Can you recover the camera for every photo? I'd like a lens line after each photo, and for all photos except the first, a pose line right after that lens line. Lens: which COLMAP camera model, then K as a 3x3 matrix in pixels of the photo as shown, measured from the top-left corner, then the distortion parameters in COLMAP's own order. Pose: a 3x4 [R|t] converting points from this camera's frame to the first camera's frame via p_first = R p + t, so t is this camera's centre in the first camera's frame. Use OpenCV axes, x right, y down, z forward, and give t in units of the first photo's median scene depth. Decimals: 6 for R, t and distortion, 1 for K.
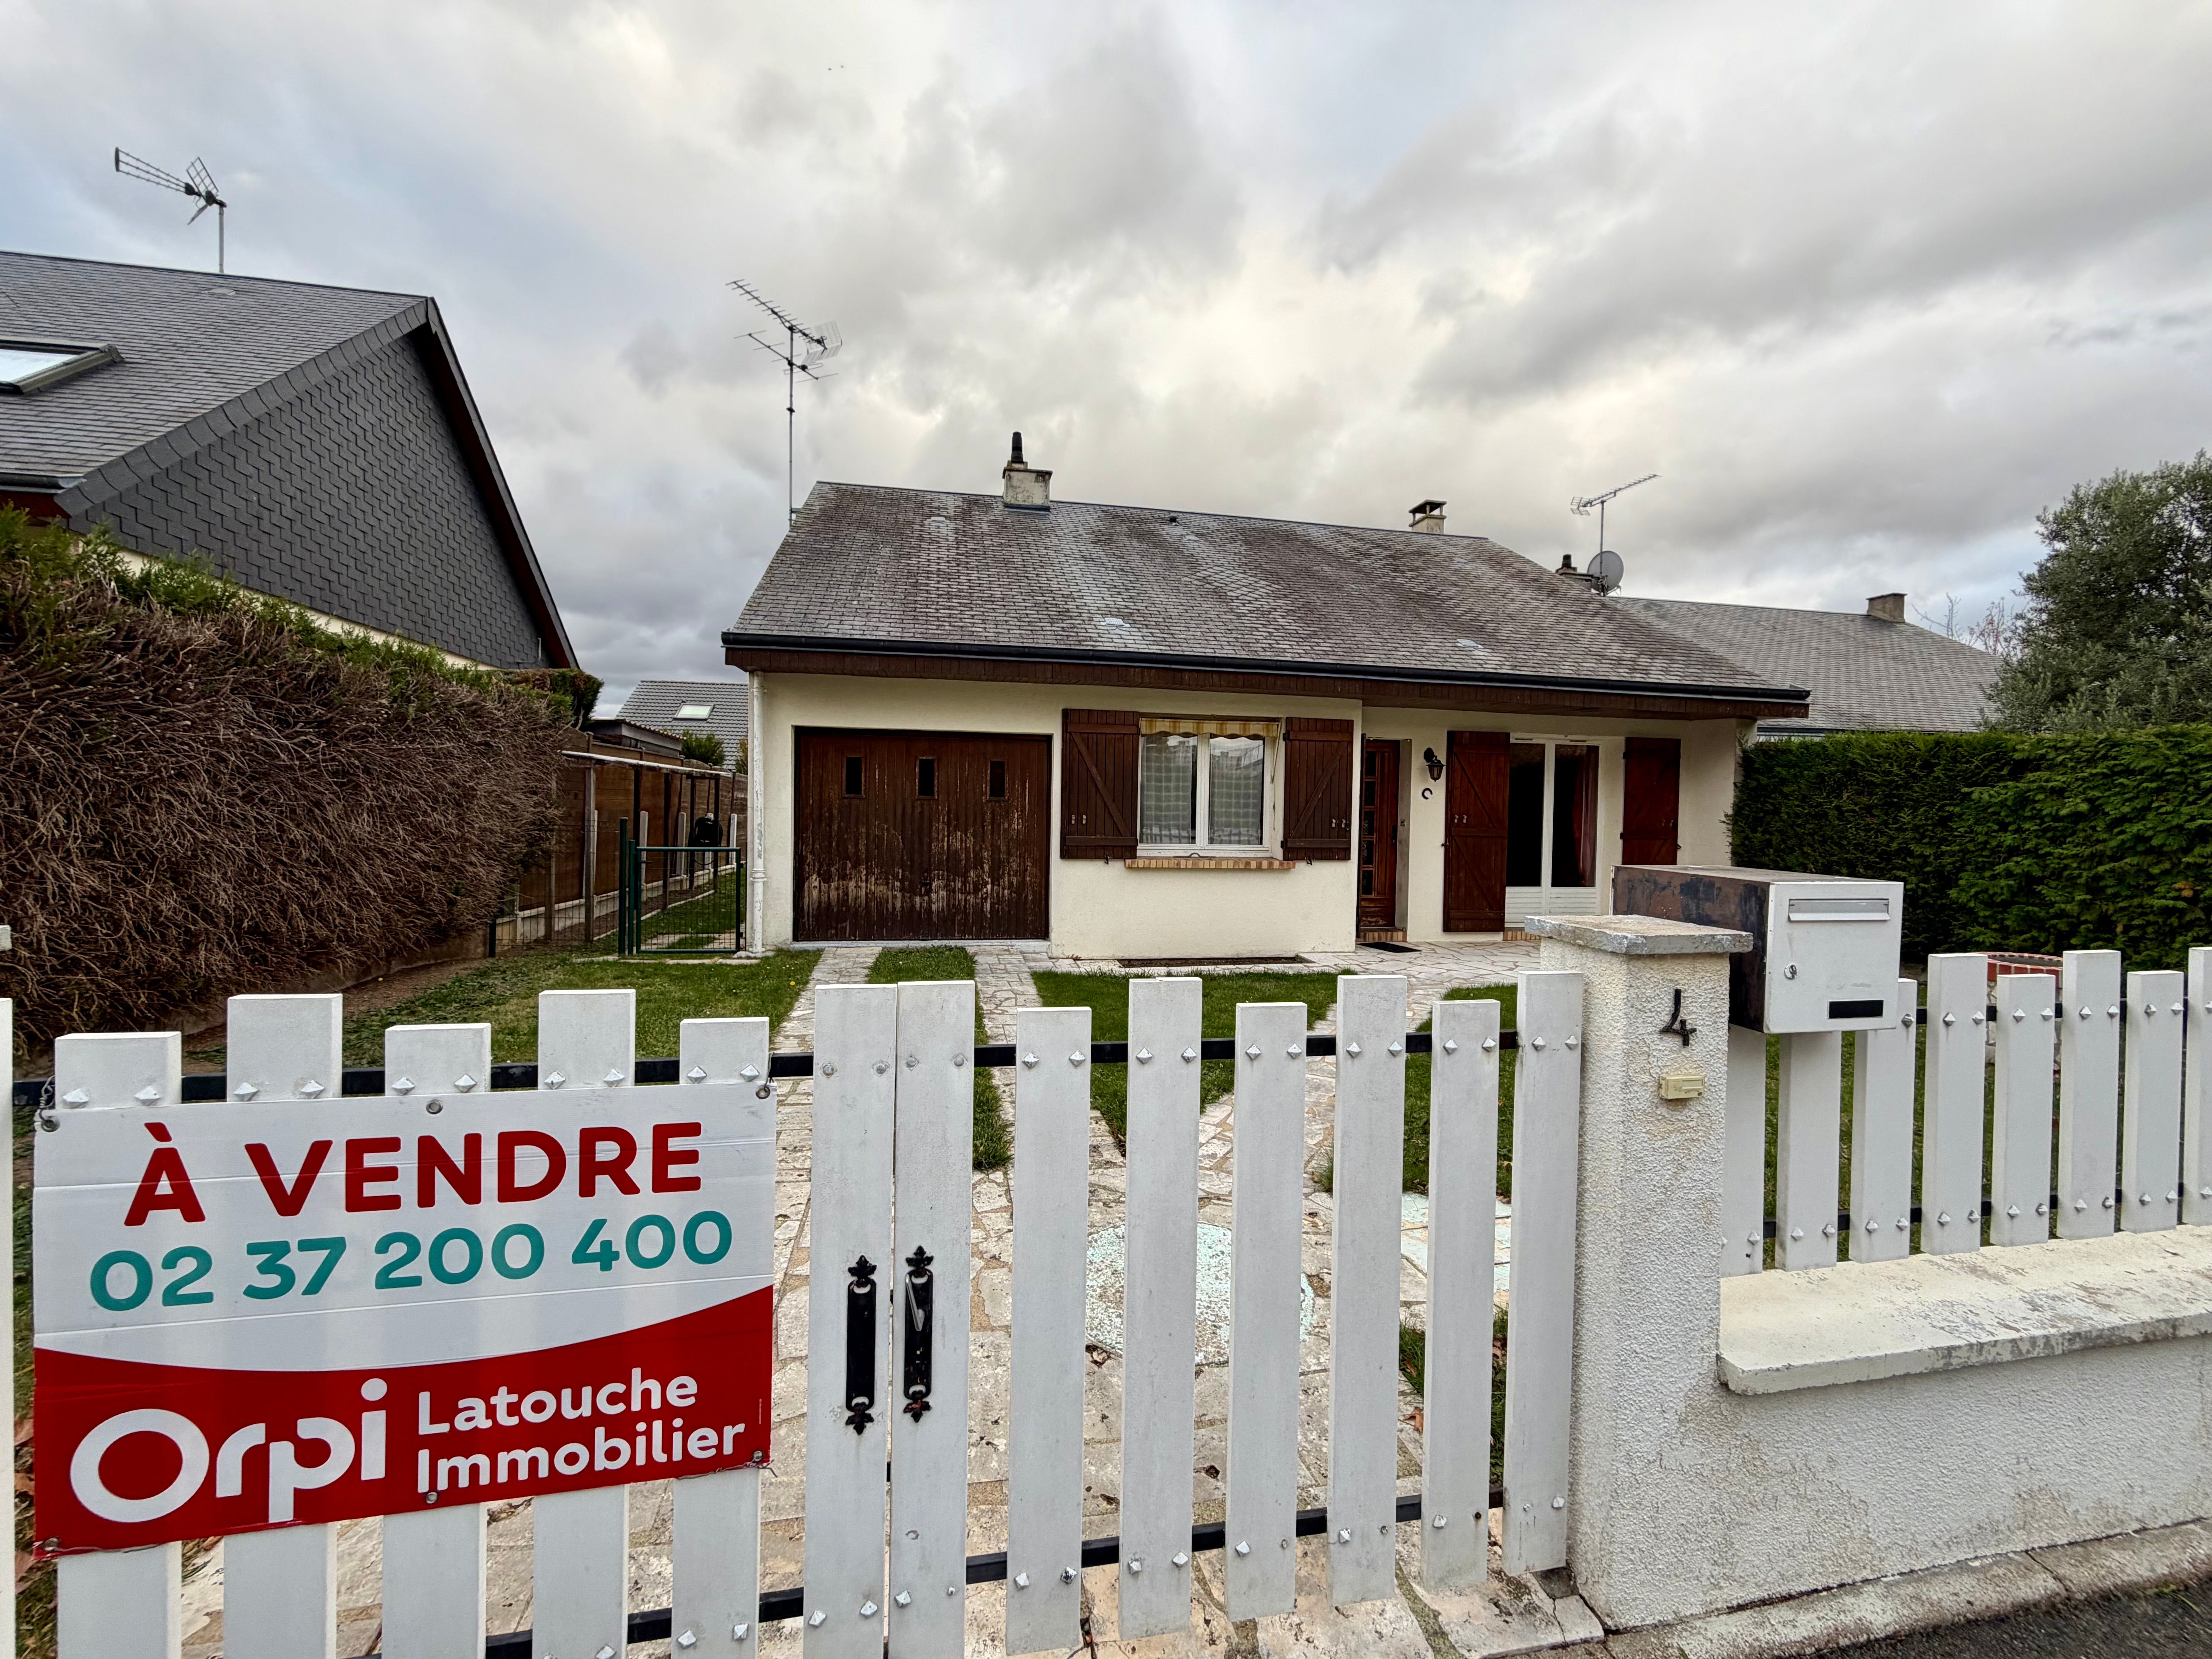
lens RADIAL K [[883.4, 0, 1102.2], [0, 883.4, 826.4], [0, 0, 1]] dist [0.002059, -0.000019]
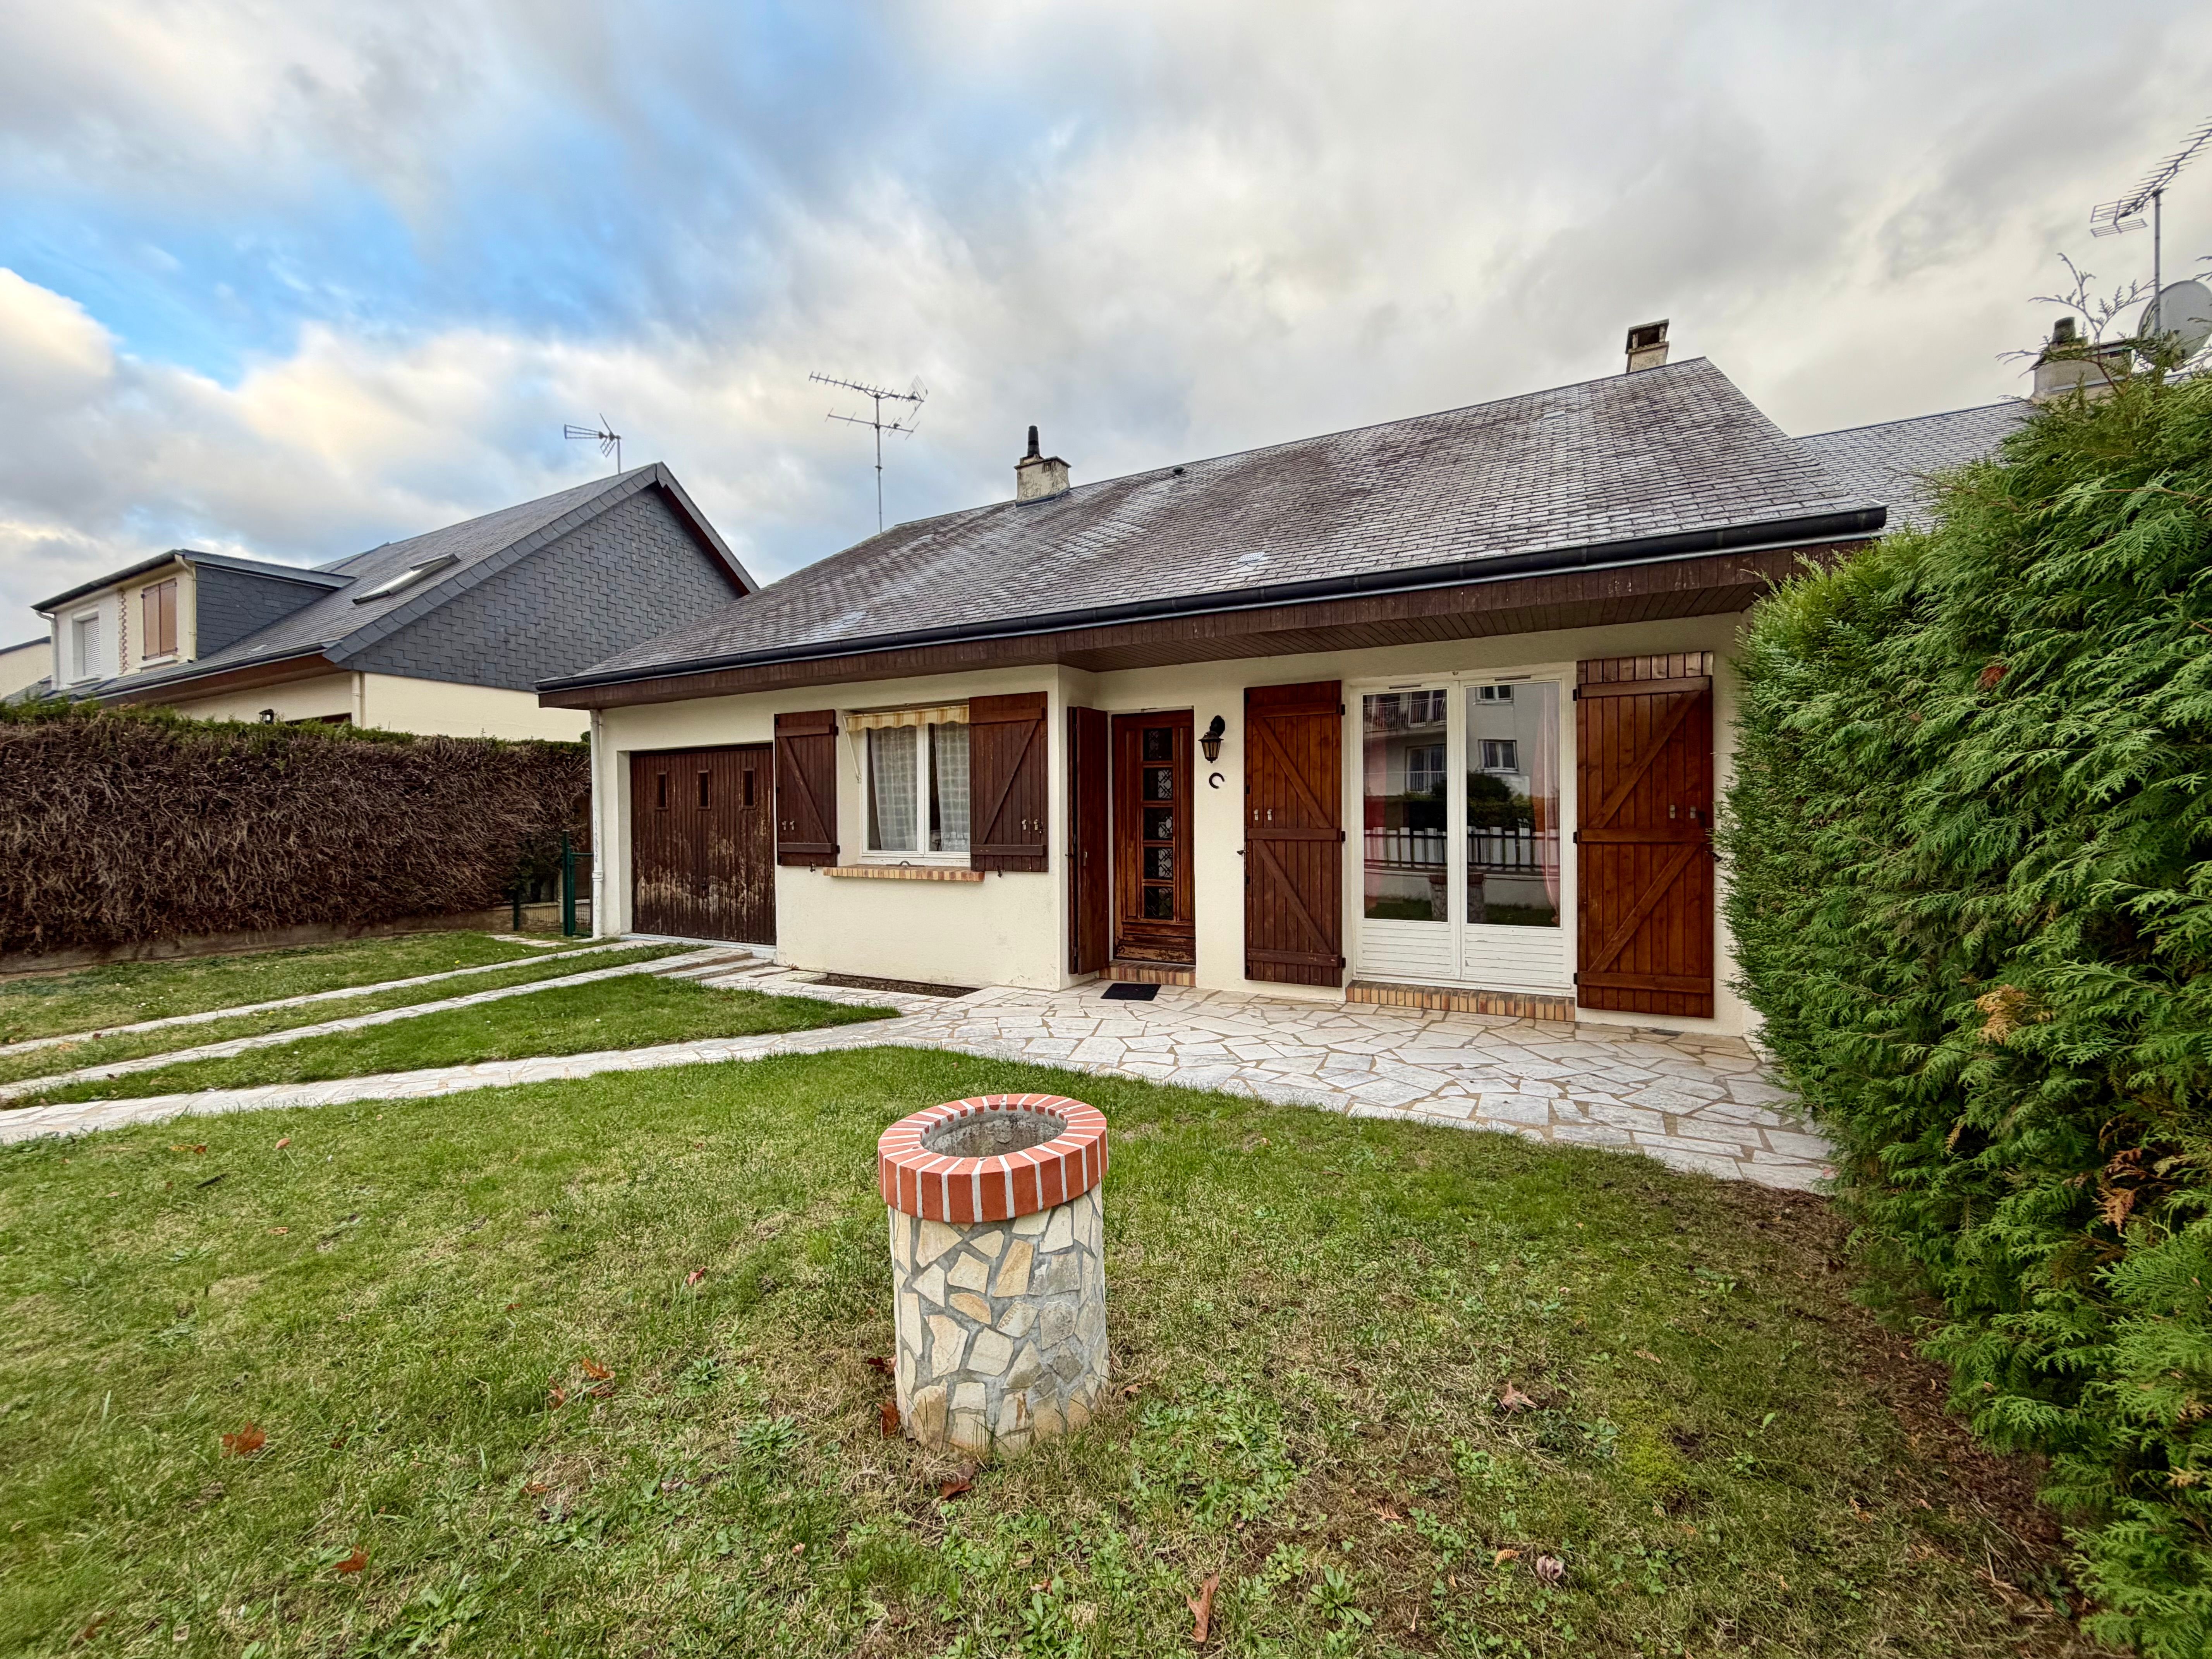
lens RADIAL K [[883.4, 0, 1100.1], [0, 883.4, 826.9], [0, 0, 1]] dist [0.002059, -0.000019]
pose [[0.779947, -0.016721, -0.625622, 0.809426], [0.008853, 0.999838, -0.015685, 0.011451], [0.625782, 0.006695, 0.779969, 0.428082]]
